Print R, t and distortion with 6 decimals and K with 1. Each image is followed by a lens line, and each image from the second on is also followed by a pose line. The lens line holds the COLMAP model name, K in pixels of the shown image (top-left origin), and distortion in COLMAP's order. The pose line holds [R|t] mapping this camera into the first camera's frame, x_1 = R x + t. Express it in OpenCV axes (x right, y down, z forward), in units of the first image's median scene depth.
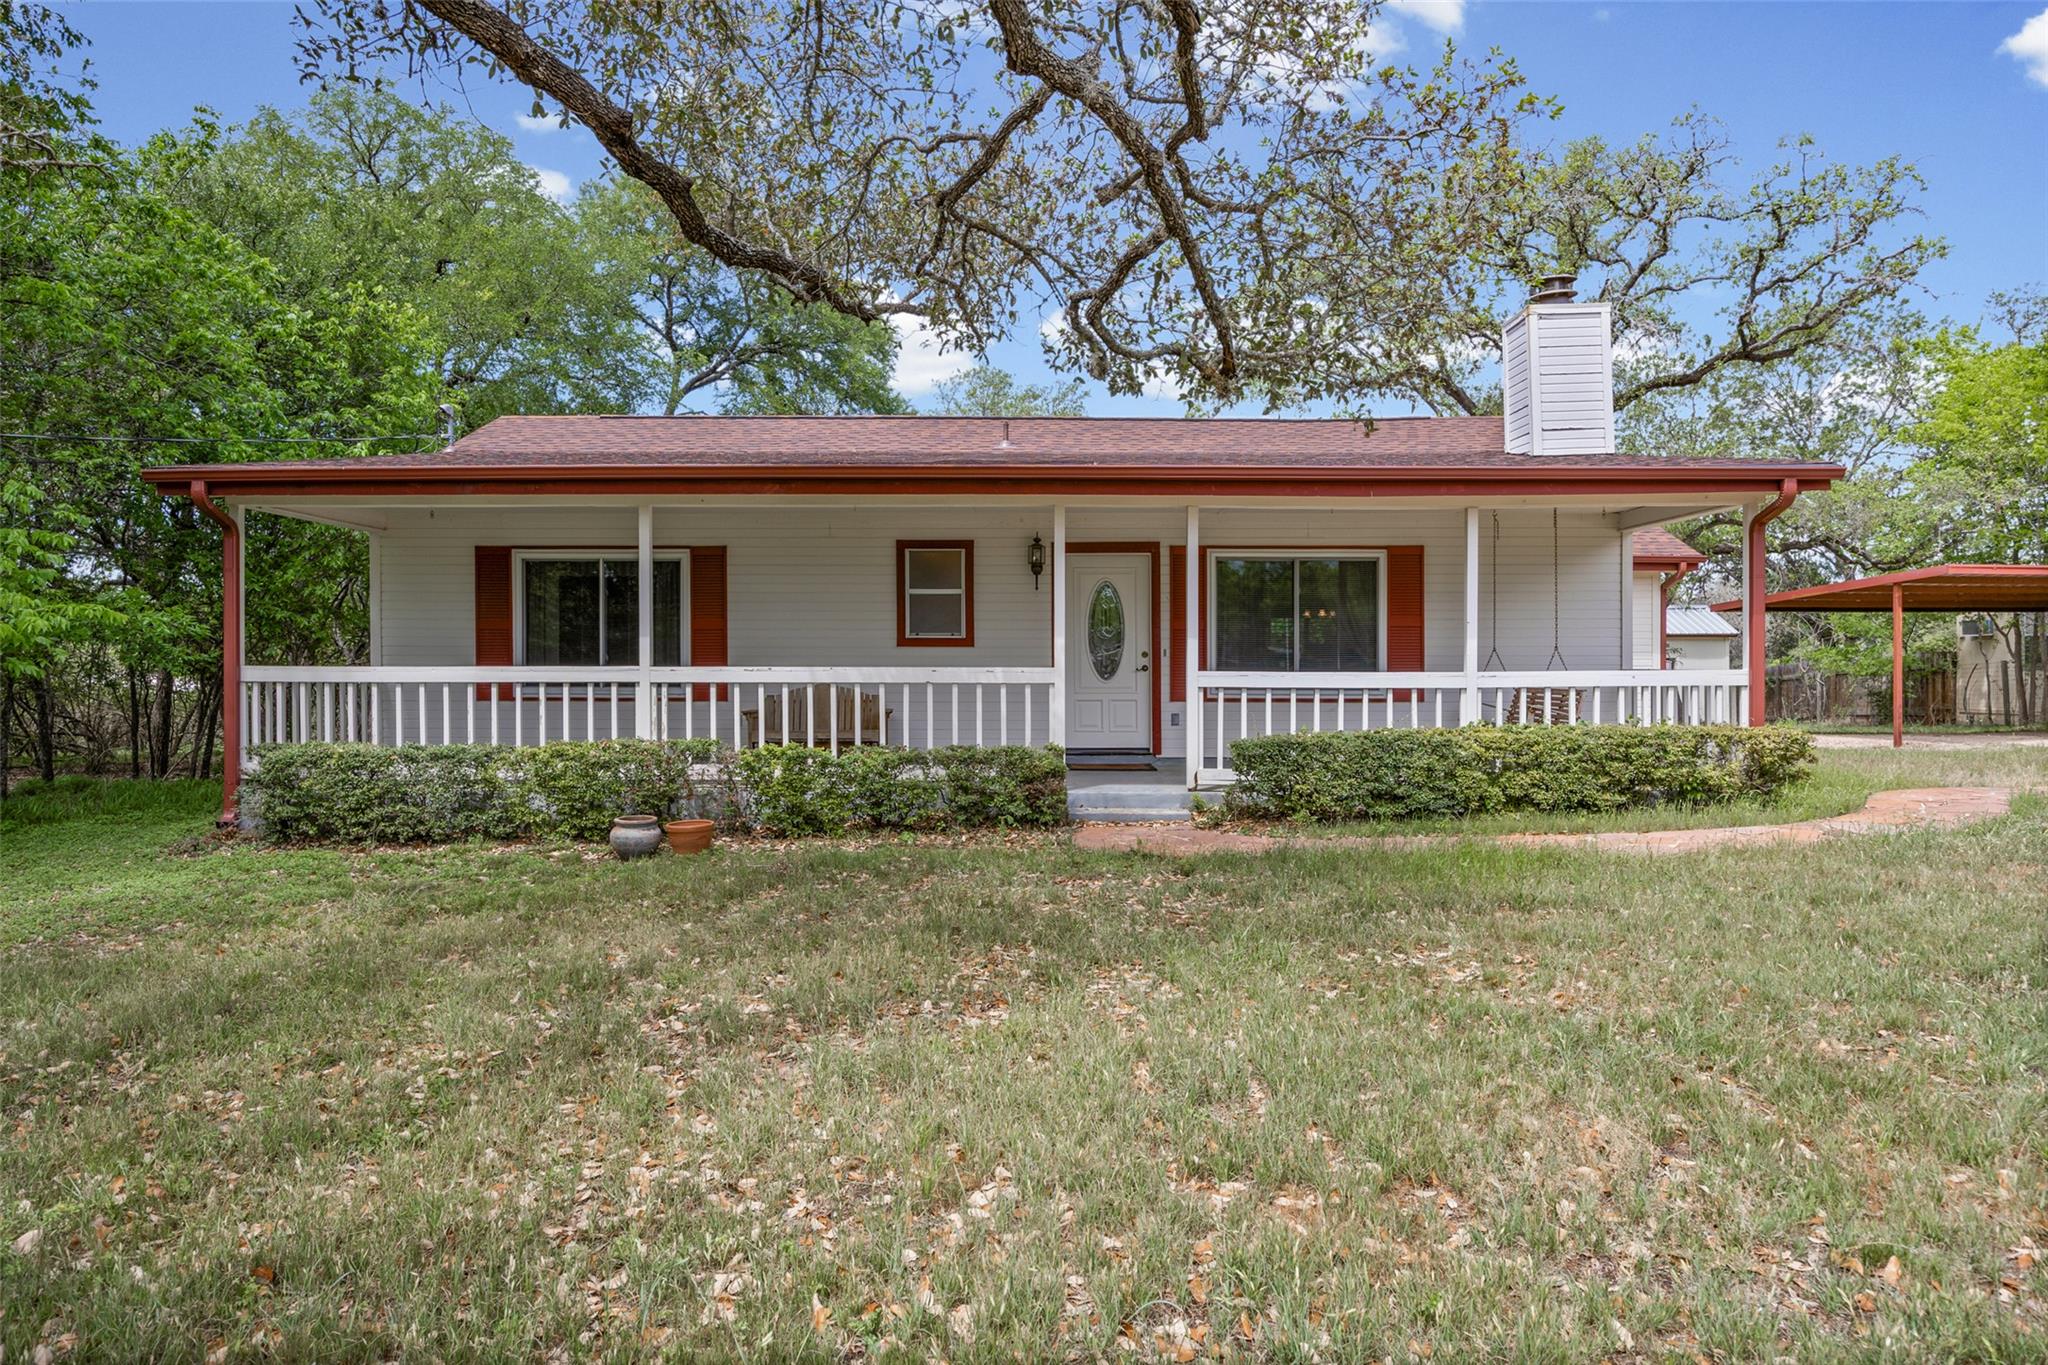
lens RADIAL K [[1332.2, 0, 1014.1], [0, 1332.2, 677.6], [0, 0, 1]] dist [-0.004837, -0.000459]
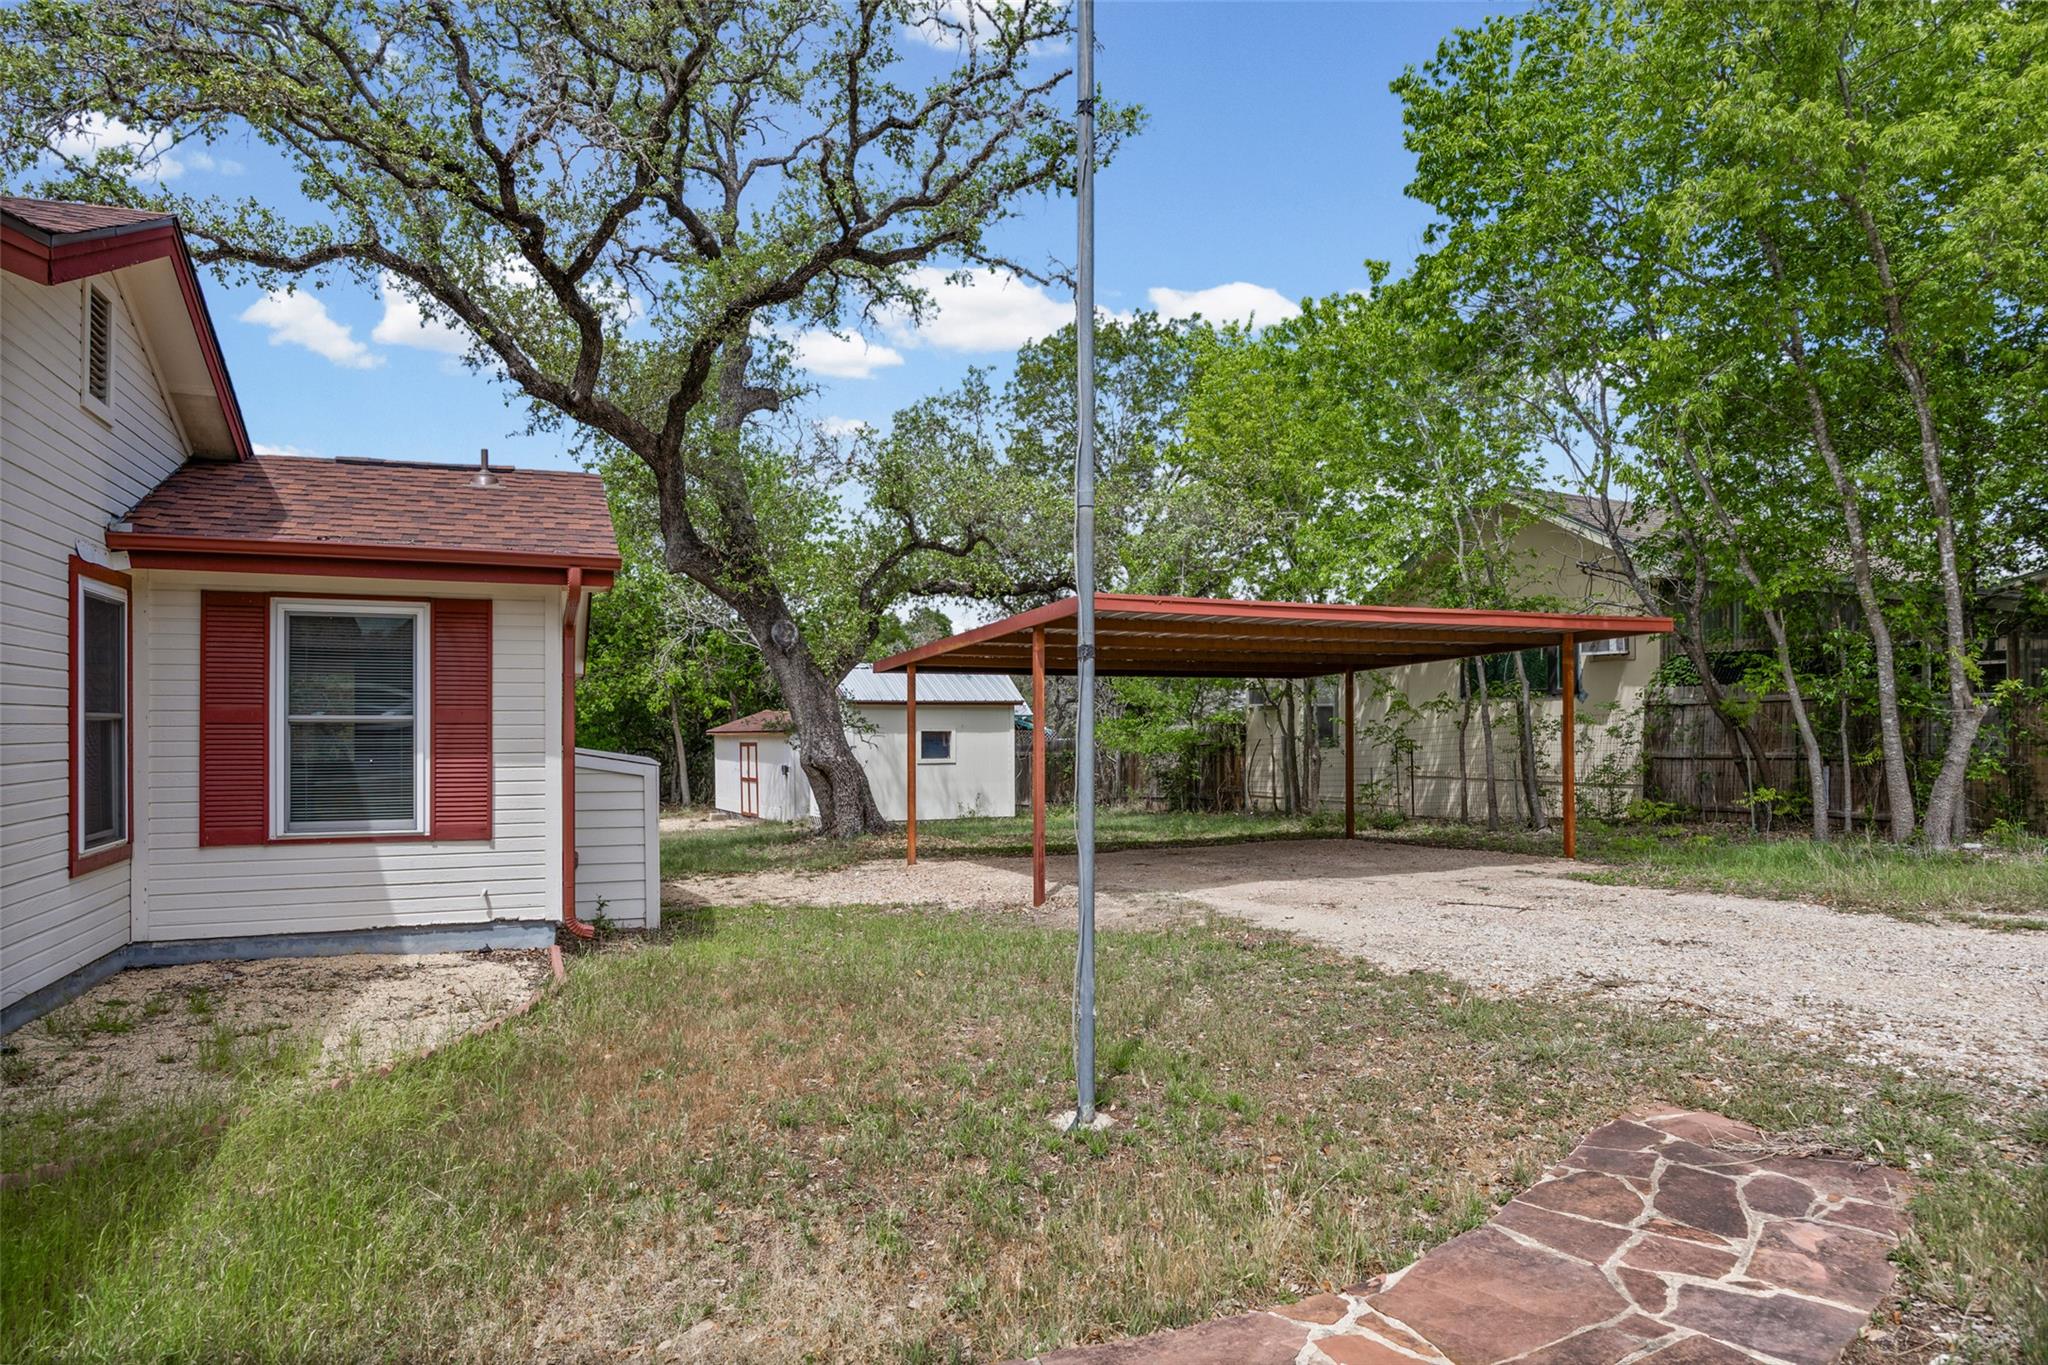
lens RADIAL K [[1333.7, 0, 1030.1], [0, 1333.7, 690.0], [0, 0, 1]] dist [0.002394, 0.000262]
pose [[0.920907, 0.004136, 0.389761, 0.259825], [0.009956, 0.999368, -0.034126, -0.013839], [-0.389656, 0.035307, 0.920283, 0.278990]]
